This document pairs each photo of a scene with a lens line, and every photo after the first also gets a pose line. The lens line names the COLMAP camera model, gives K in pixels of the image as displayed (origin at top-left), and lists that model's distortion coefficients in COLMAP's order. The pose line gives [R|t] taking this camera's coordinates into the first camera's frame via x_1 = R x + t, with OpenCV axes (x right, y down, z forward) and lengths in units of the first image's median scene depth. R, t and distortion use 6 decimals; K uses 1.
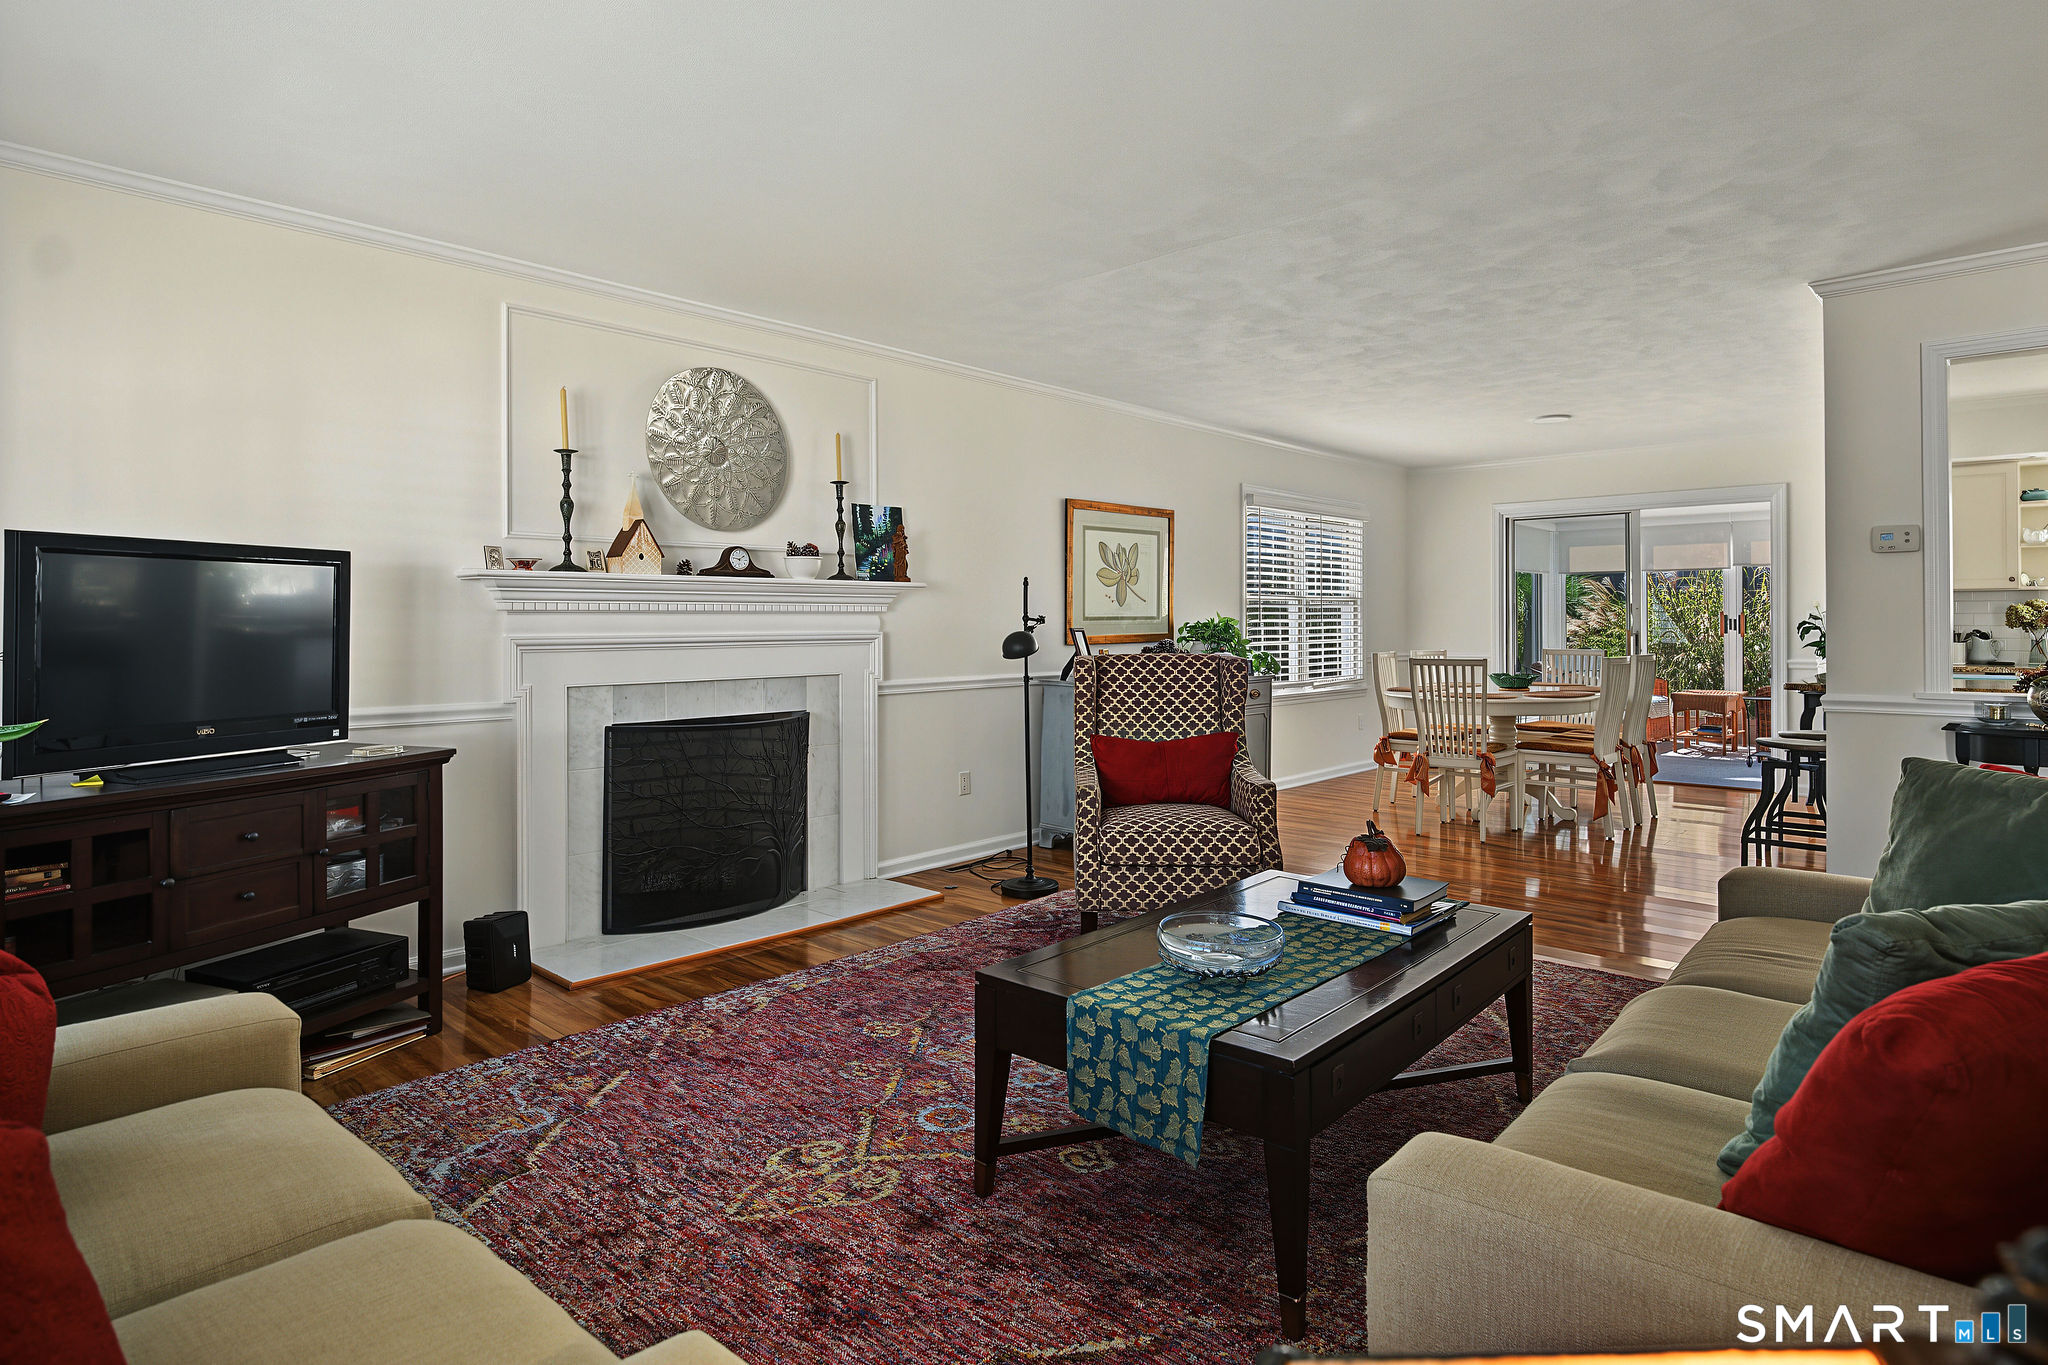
lens RADIAL K [[1101.1, 0, 1024.2], [0, 1101.1, 608.9], [0, 0, 1]] dist [-0.000711, -0.000068]
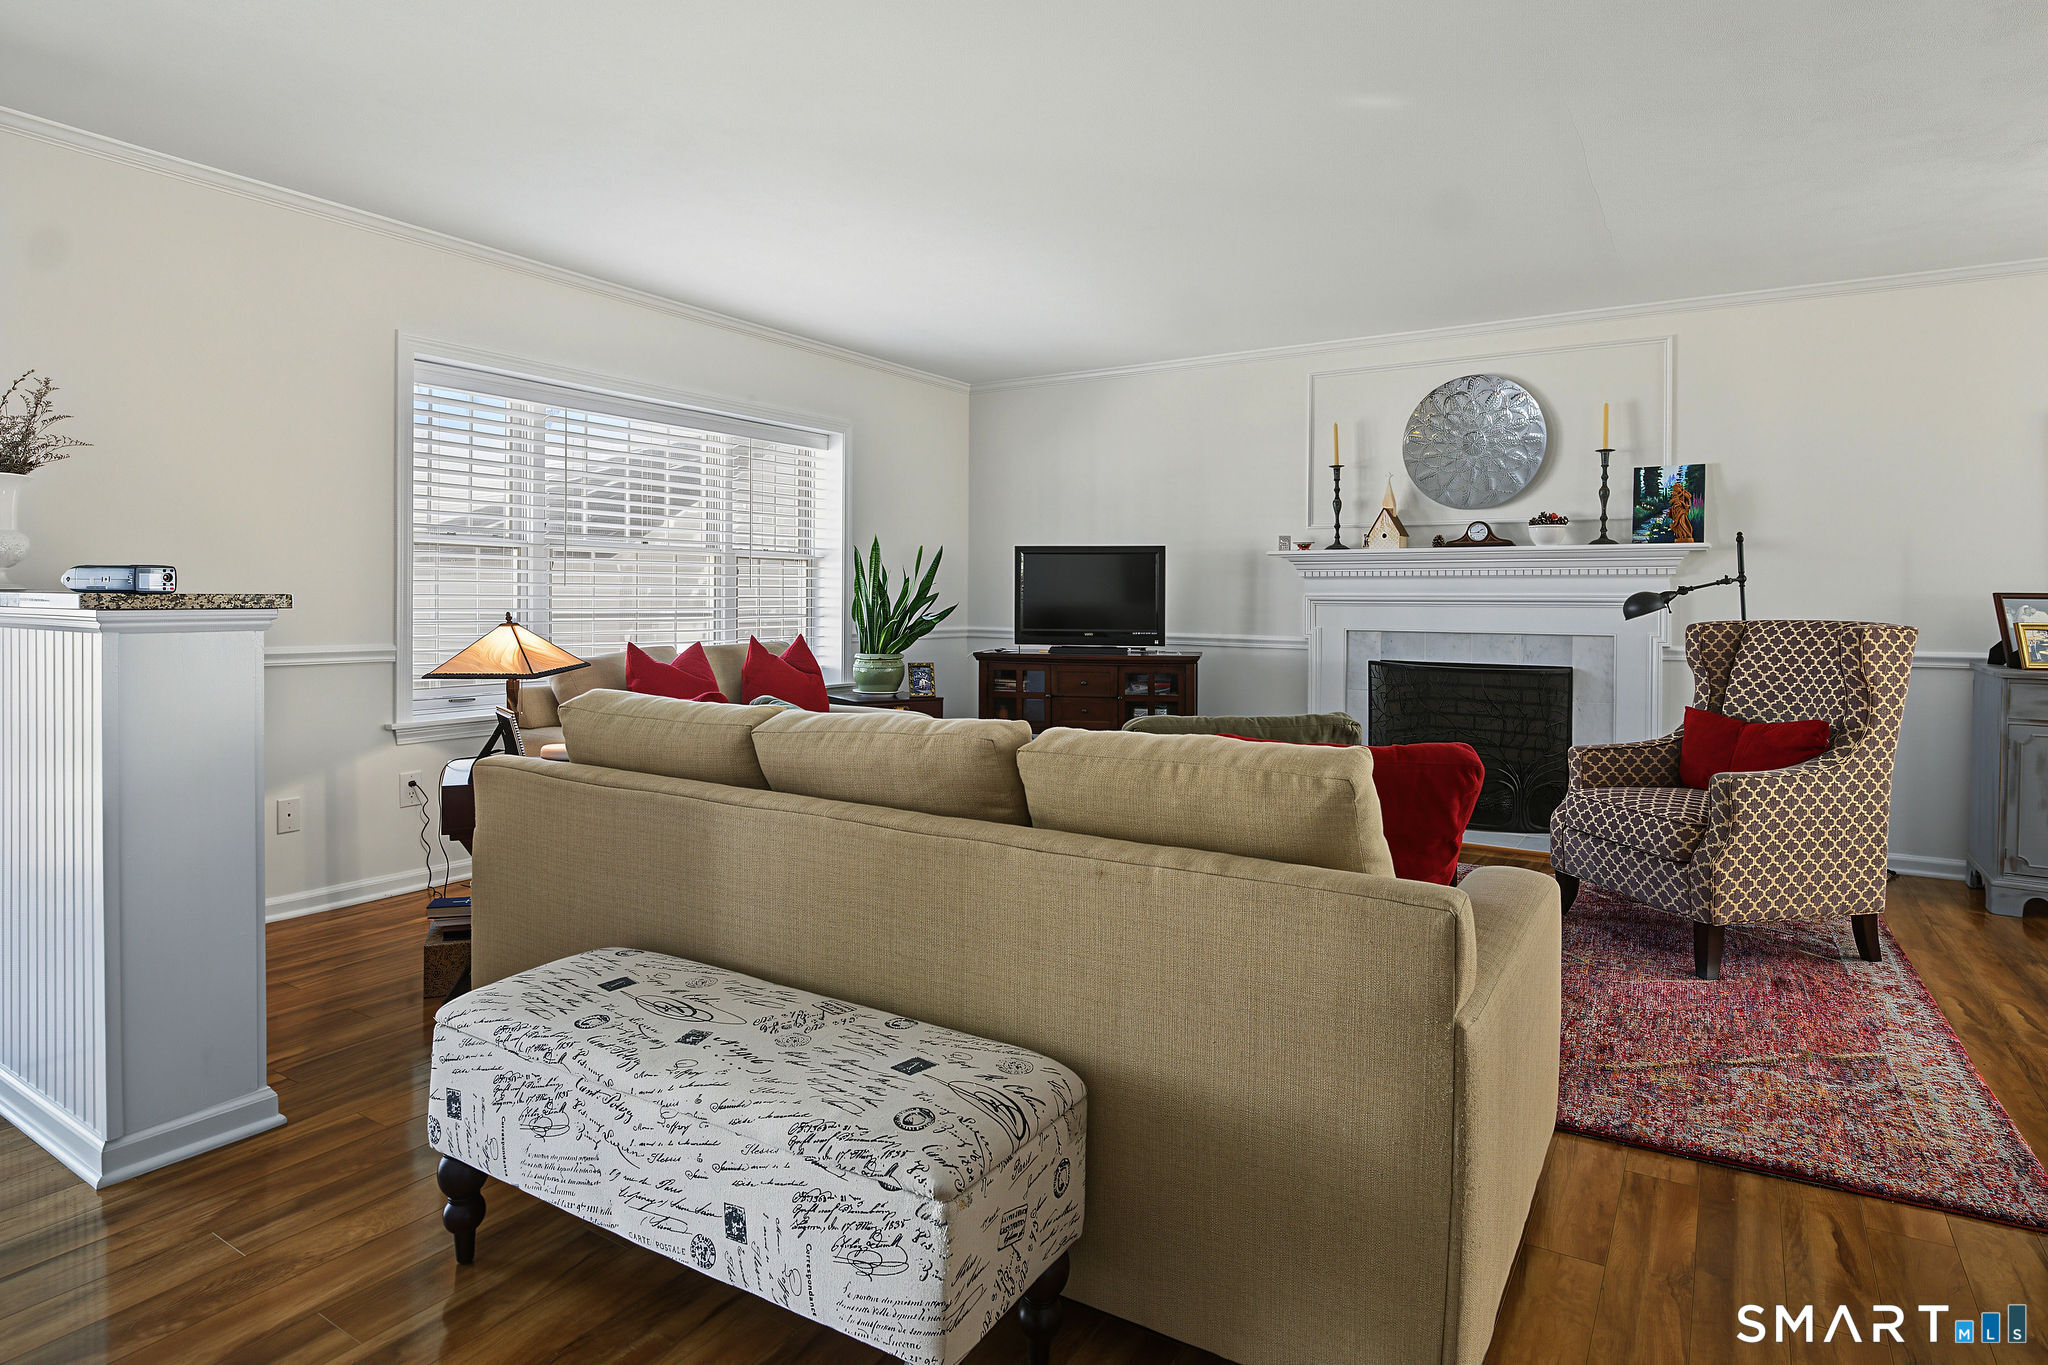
lens RADIAL K [[1101.1, 0, 1024.2], [0, 1101.1, 608.9], [0, 0, 1]] dist [-0.000711, -0.000068]
pose [[0.164314, 0.011841, -0.986337, 0.832278], [0.000909, 0.999926, 0.012155, 0.023102], [0.986408, -0.002894, 0.164291, 0.314165]]
